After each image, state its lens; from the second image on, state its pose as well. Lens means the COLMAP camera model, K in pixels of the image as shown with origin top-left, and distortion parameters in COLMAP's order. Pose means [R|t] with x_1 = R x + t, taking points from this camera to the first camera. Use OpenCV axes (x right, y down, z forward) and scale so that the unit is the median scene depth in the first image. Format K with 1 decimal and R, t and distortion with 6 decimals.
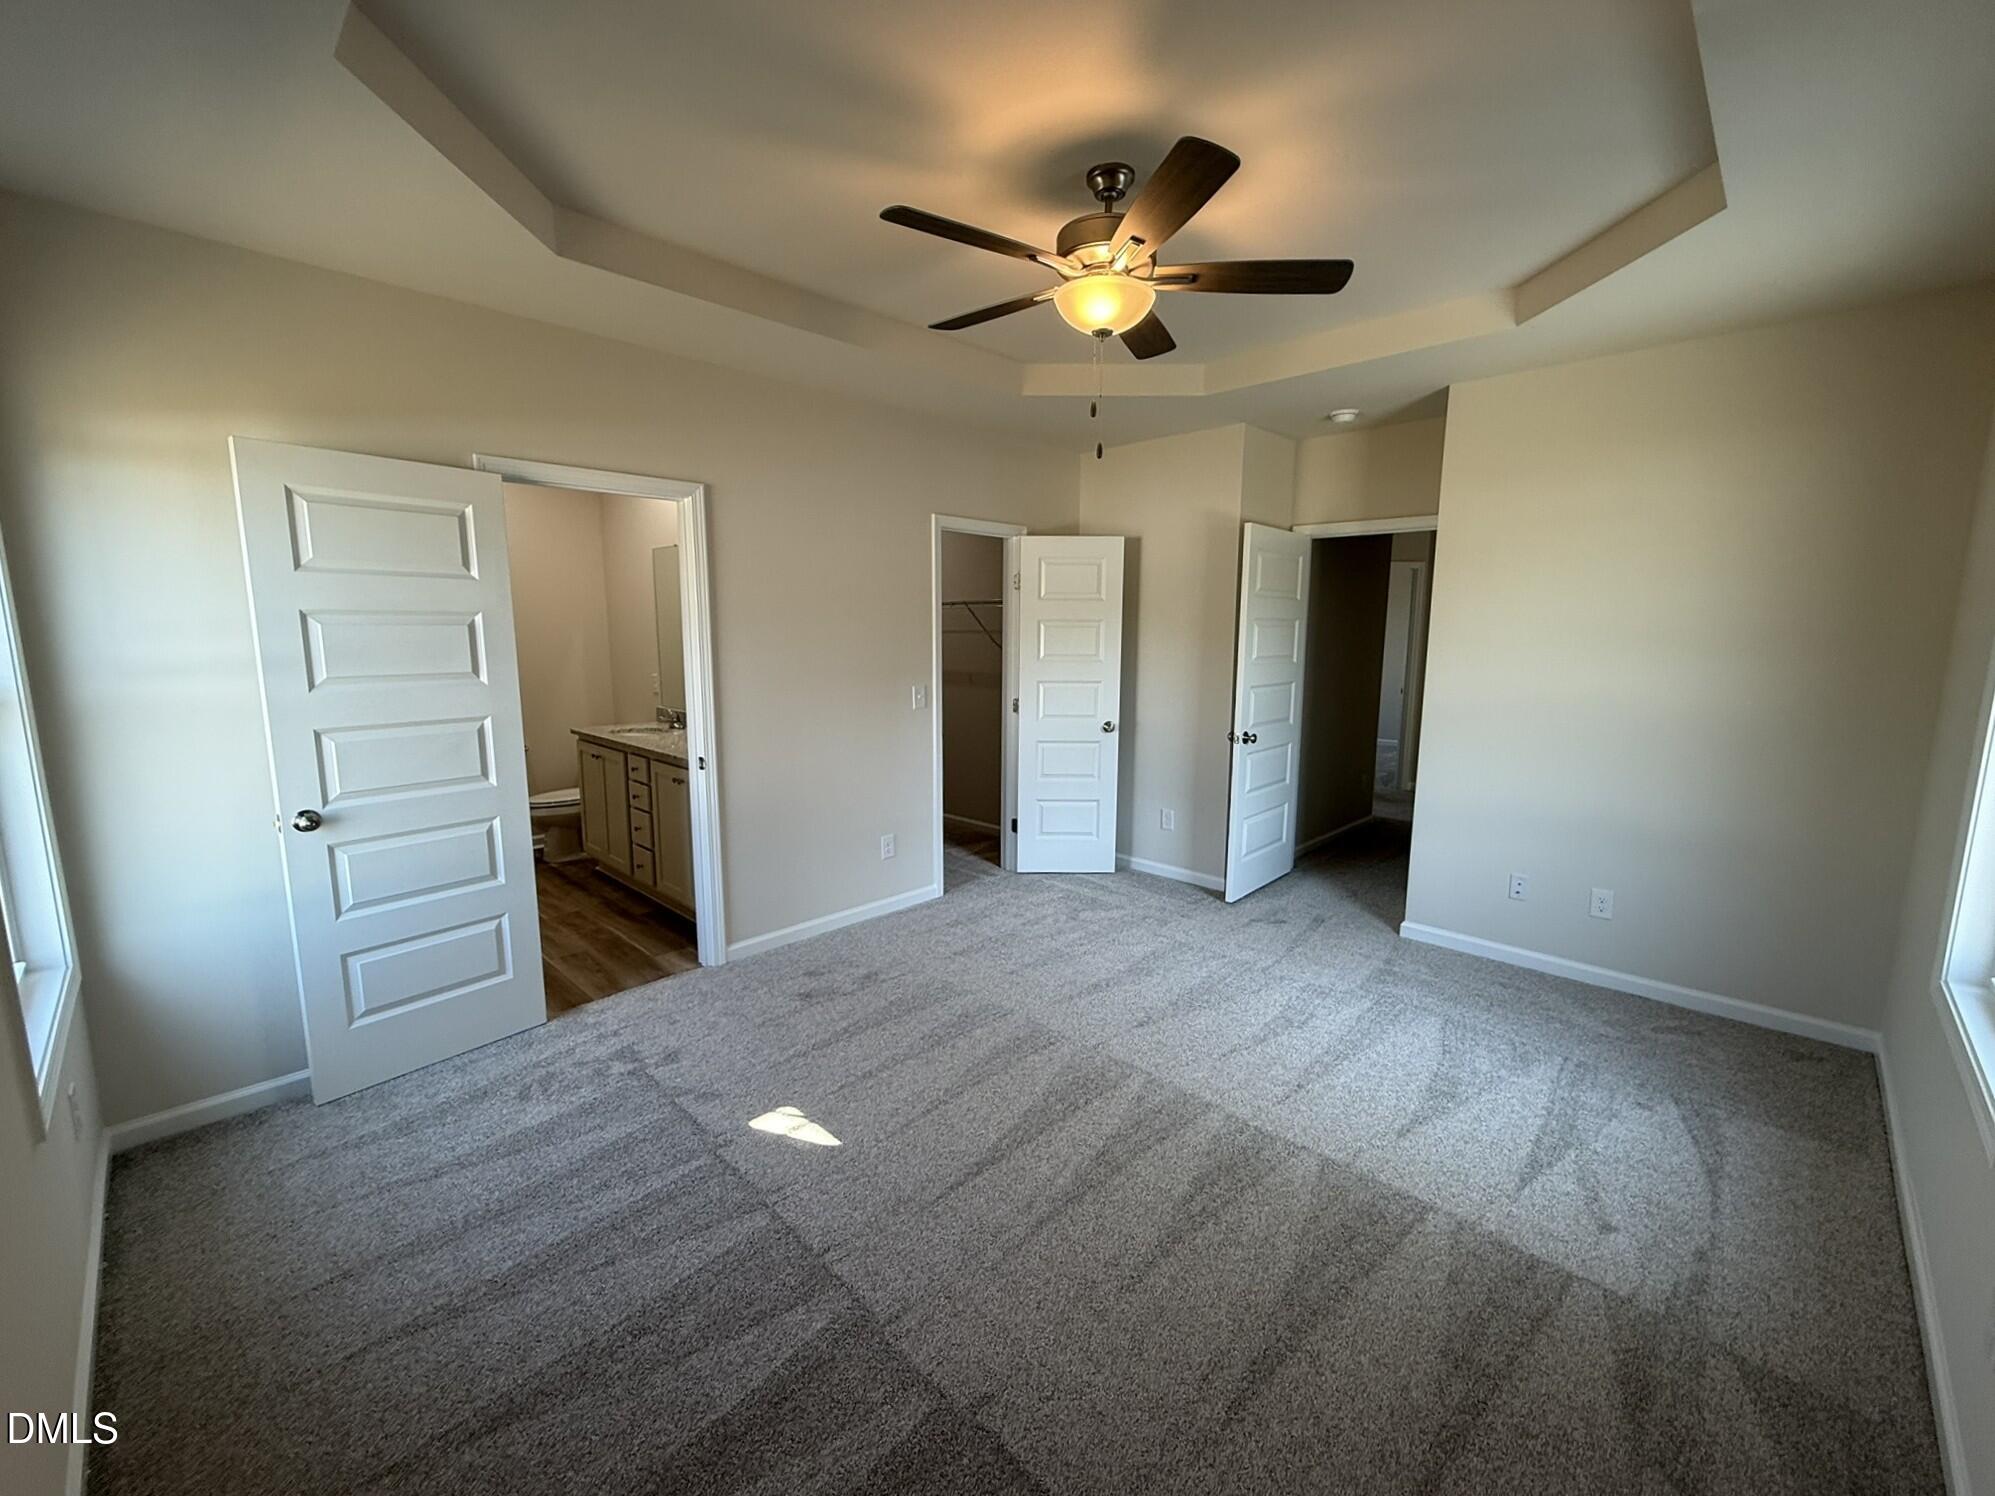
lens RADIAL K [[797.3, 0, 988.2], [0, 797.3, 750.6], [0, 0, 1]] dist [0.000298, 0.000354]
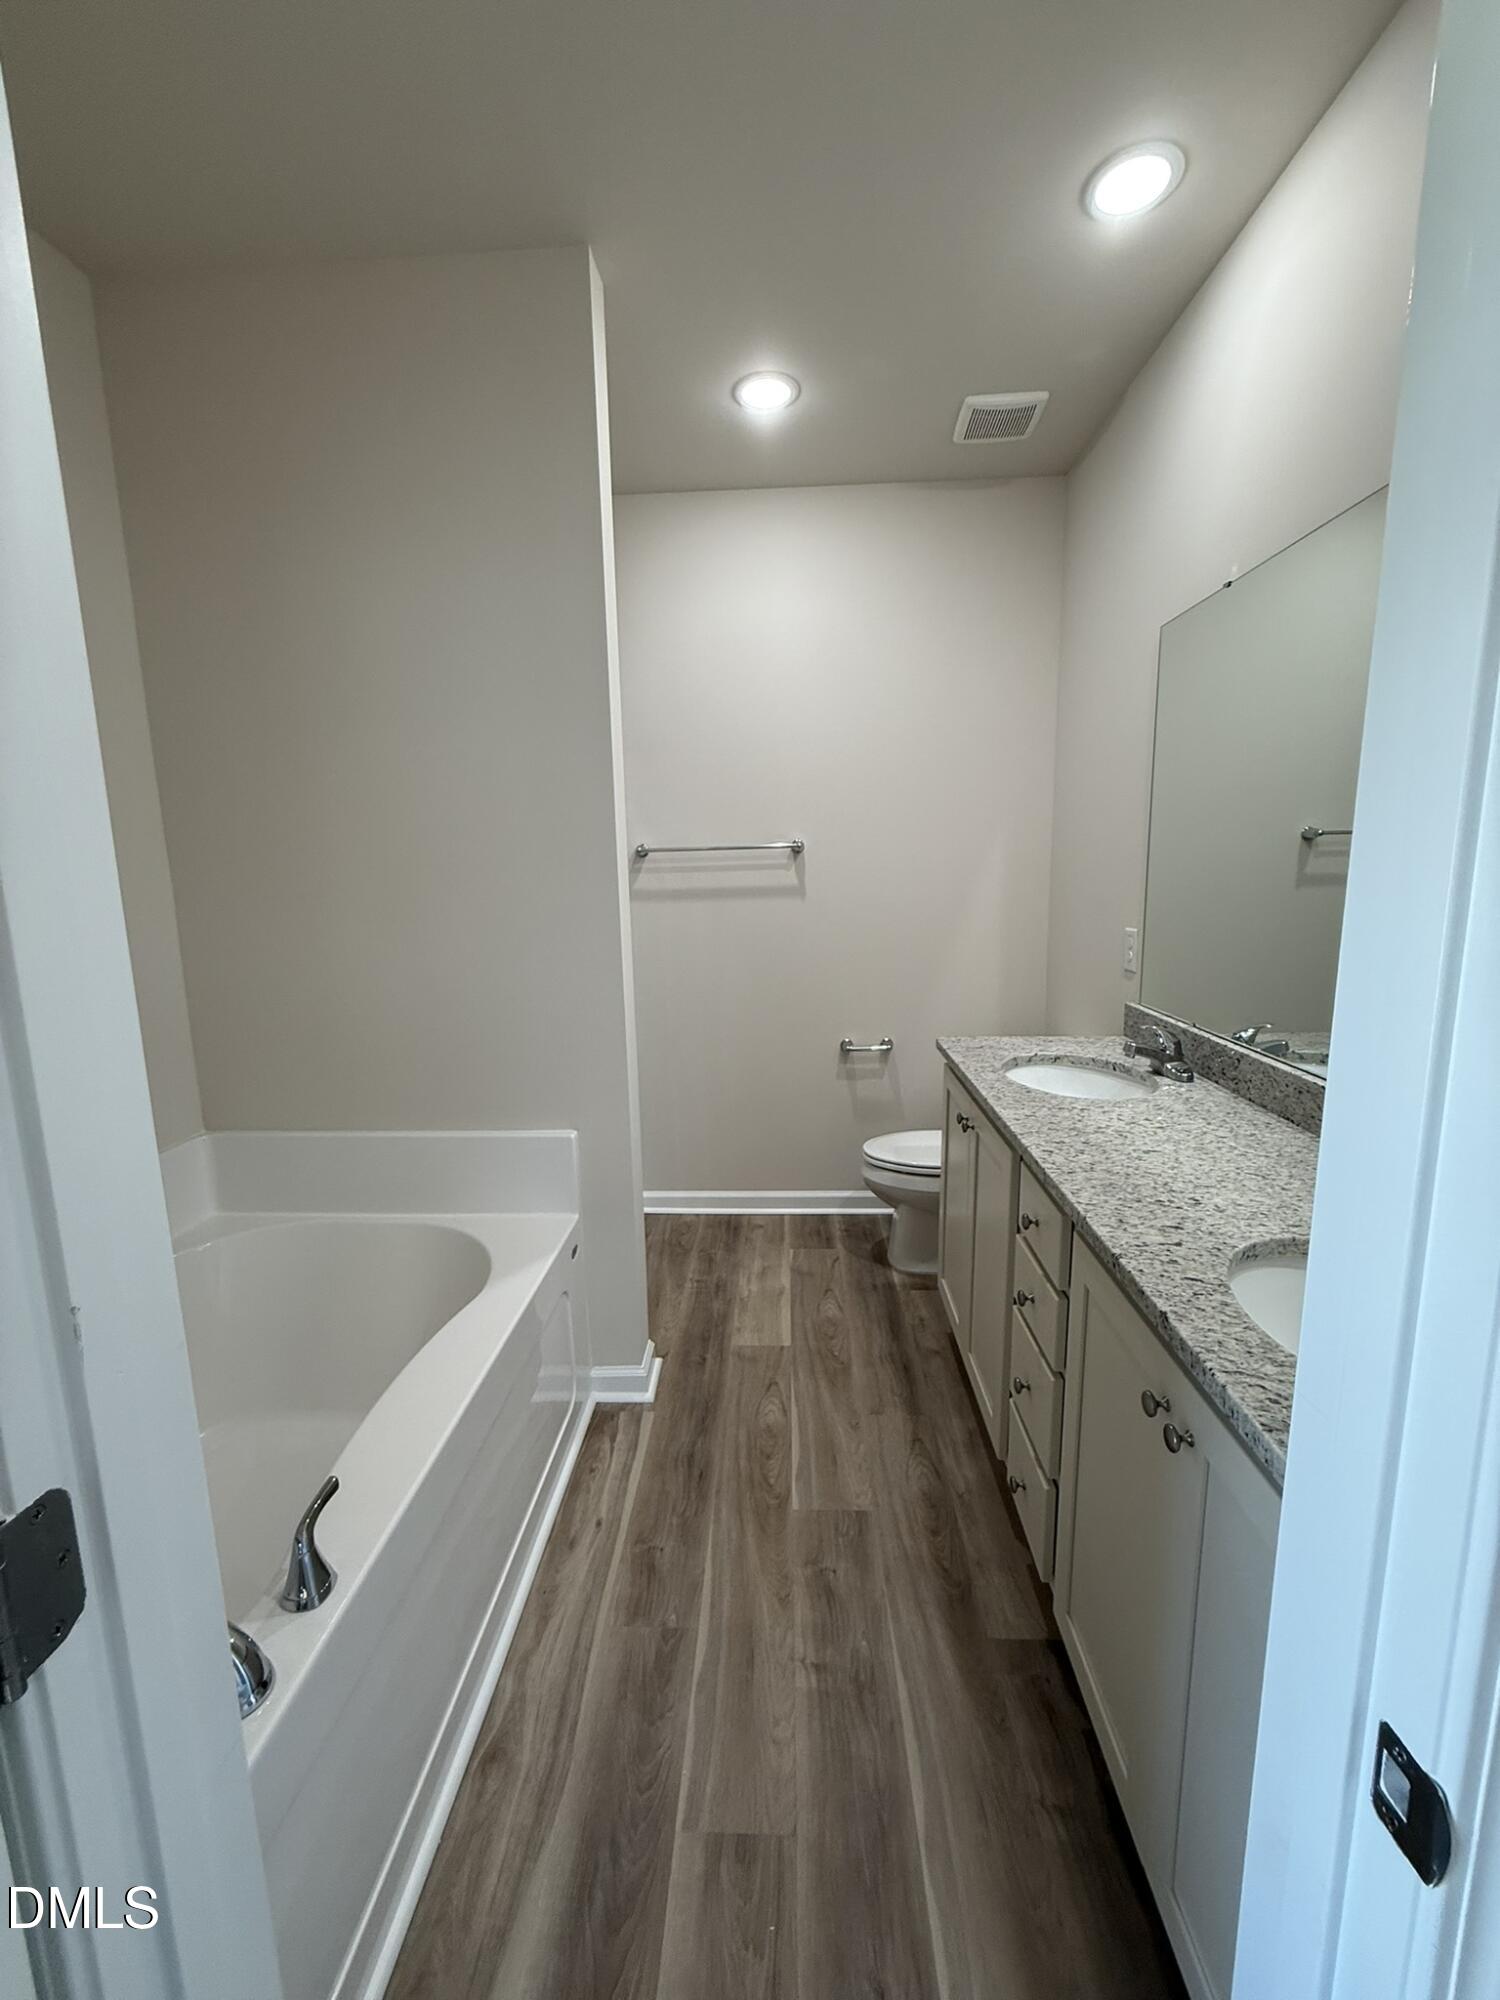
lens RADIAL K [[799.3, 0, 748.4], [0, 799.3, 993.9], [0, 0, 1]] dist [0.000298, 0.000354]
pose [[0.661748, 0.108000, -0.741907, -0.264434], [-0.092256, 0.993780, 0.062378, -0.079339], [0.744029, 0.027167, 0.667595, 0.639251]]
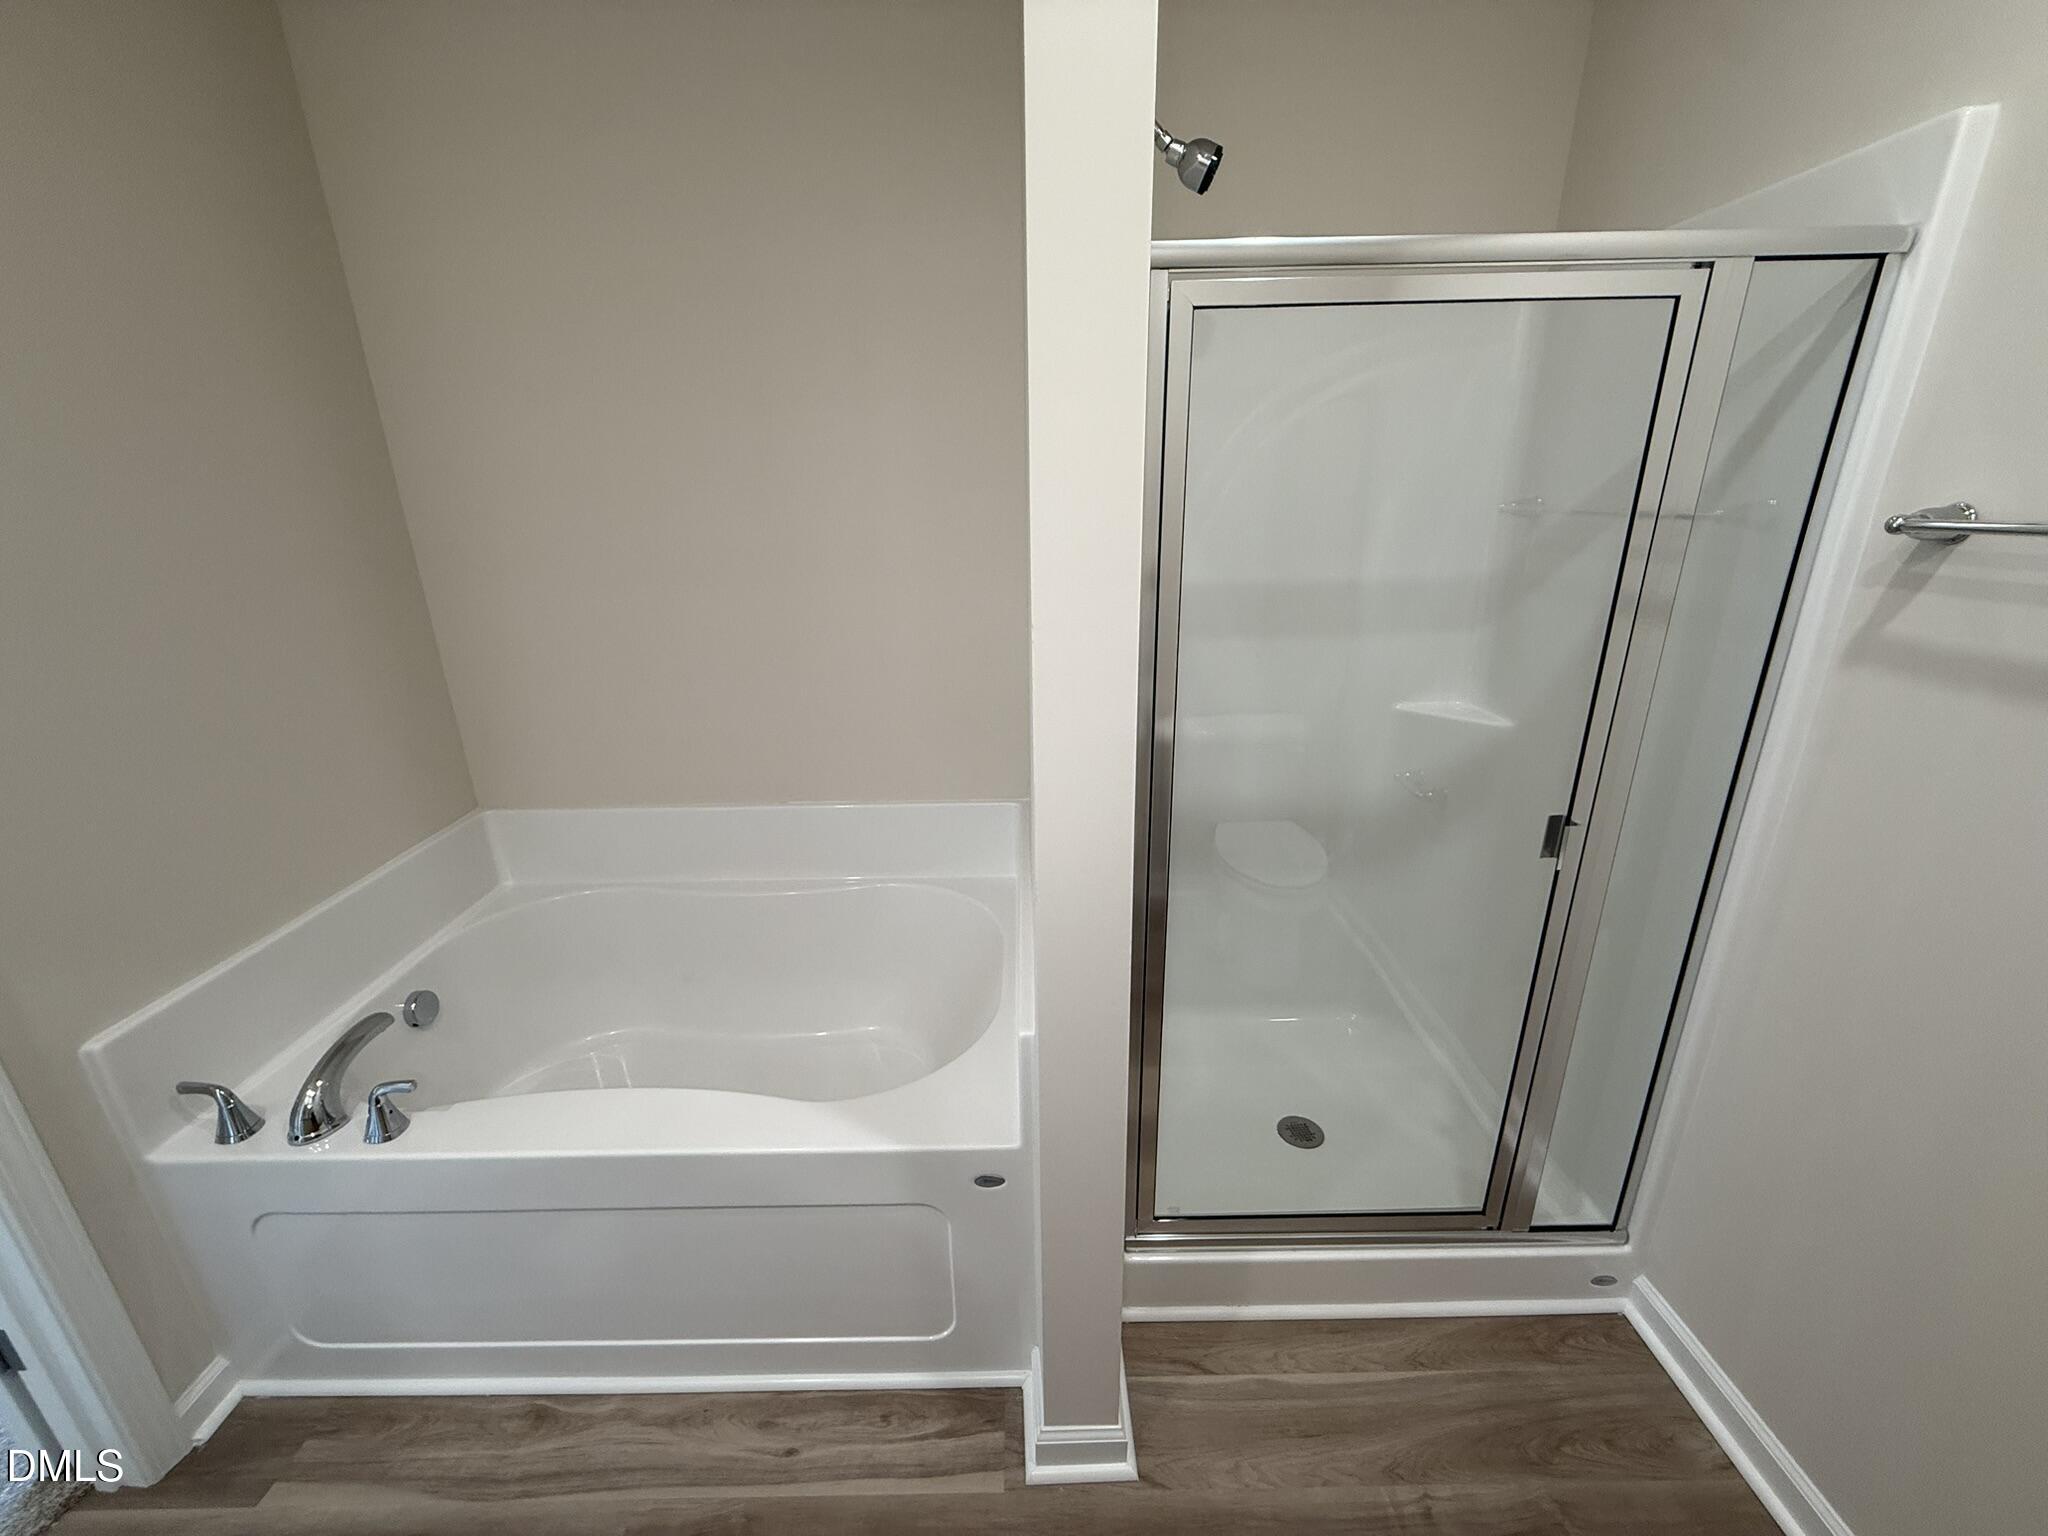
lens RADIAL K [[818.4, 0, 1018.5], [0, 818.4, 766.0], [0, 0, 1]] dist [0.000298, 0.000354]
pose [[-0.716365, 0.239993, -0.655152, -0.484136], [-0.078634, 0.905230, 0.417582, -0.161013], [0.693281, 0.350658, -0.629604, 0.999682]]
